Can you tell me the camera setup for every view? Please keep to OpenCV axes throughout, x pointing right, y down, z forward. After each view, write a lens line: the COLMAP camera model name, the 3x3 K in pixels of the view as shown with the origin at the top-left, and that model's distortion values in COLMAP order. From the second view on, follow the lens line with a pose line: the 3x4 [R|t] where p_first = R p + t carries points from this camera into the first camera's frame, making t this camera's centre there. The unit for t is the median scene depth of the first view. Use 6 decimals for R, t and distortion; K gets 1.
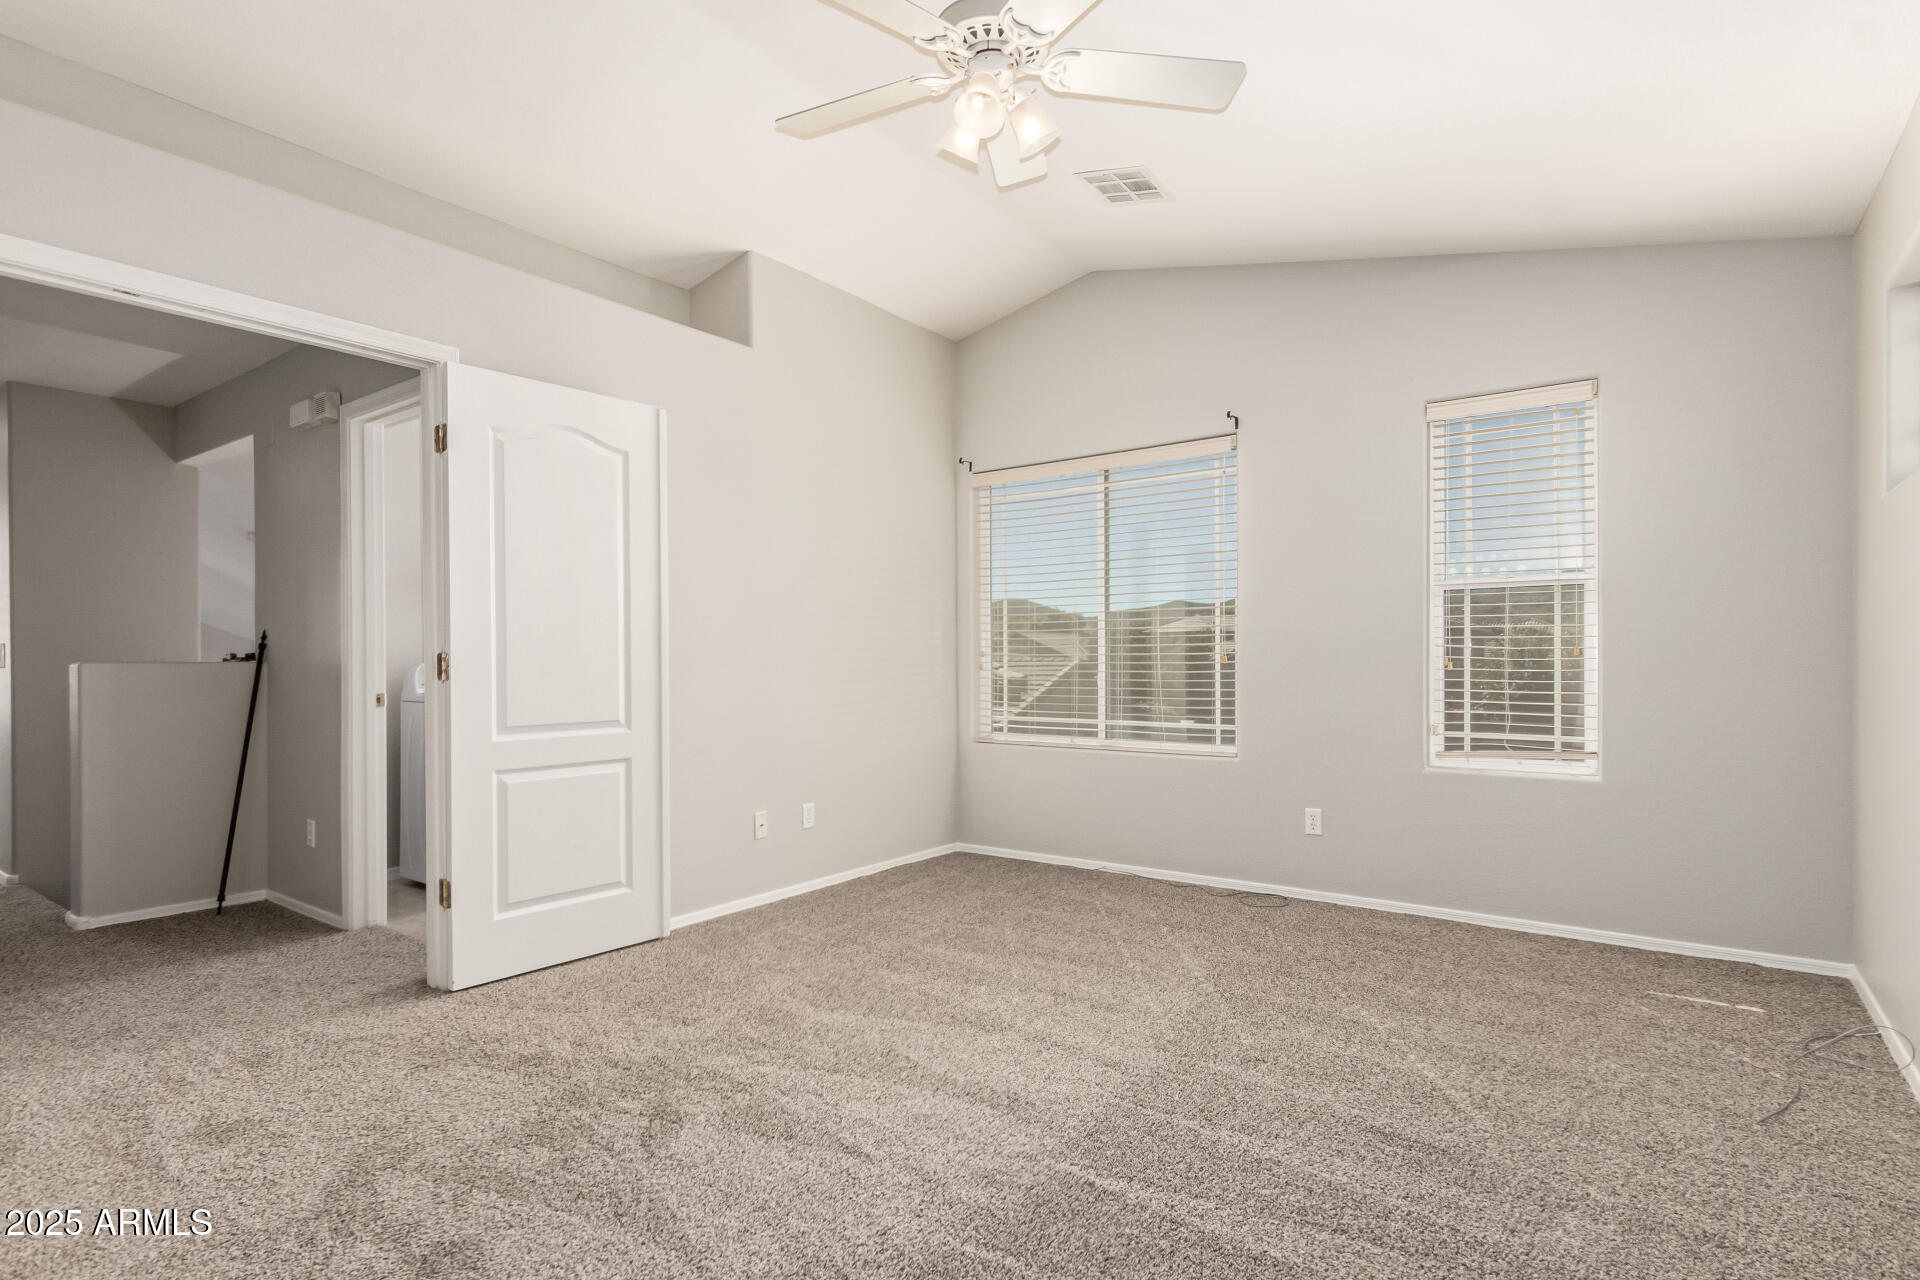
lens RADIAL K [[941.8, 0, 966.7], [0, 941.8, 660.4], [0, 0, 1]] dist [0.017667, -0.006014]
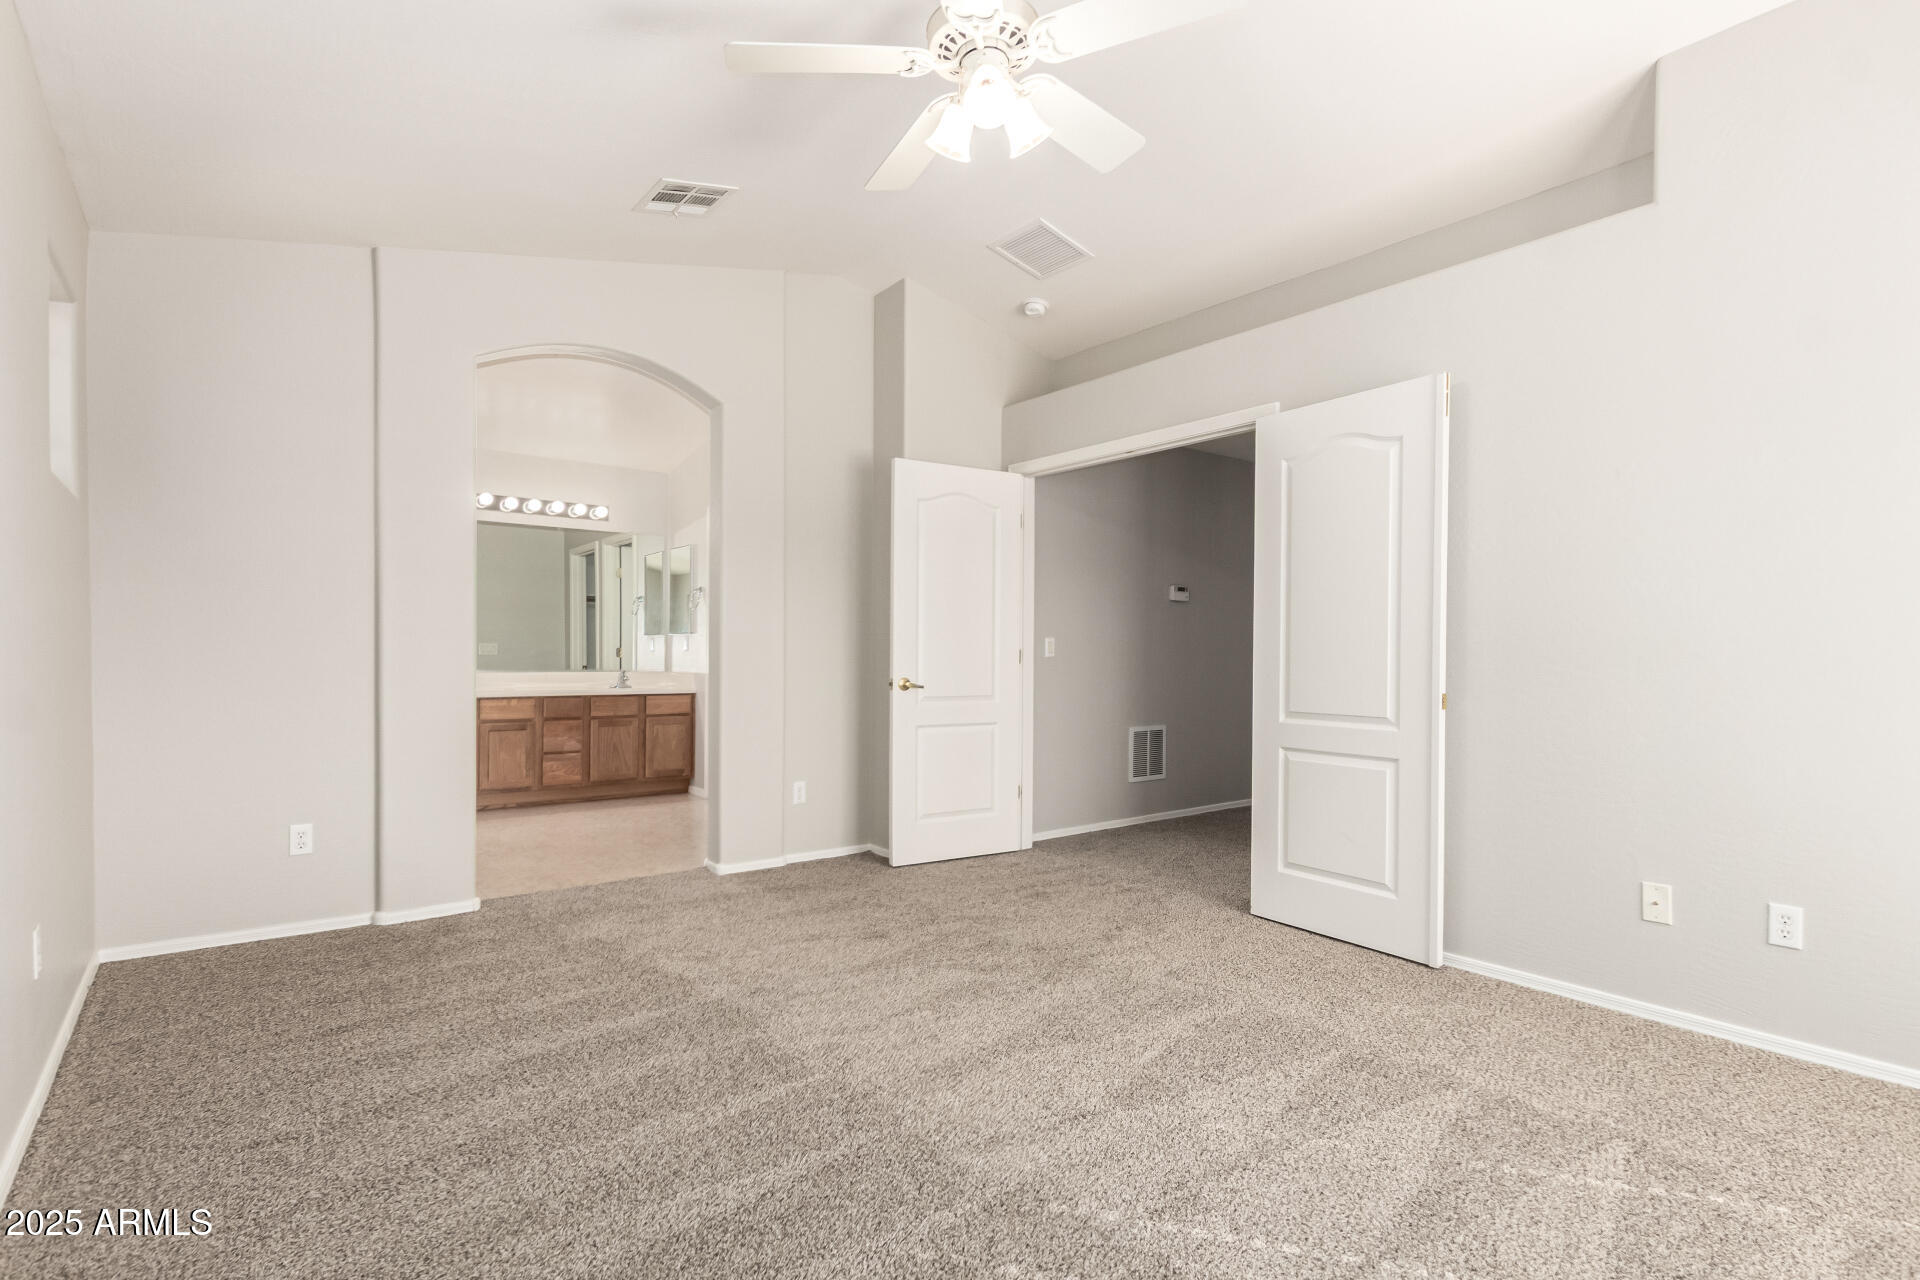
lens RADIAL K [[941.8, 0, 966.7], [0, 941.8, 660.4], [0, 0, 1]] dist [0.017667, -0.006014]
pose [[-0.251686, 0.015697, -0.967682, 0.769668], [-0.007858, 0.999802, 0.018262, -0.011170], [0.967777, 0.012201, -0.251513, 0.940918]]
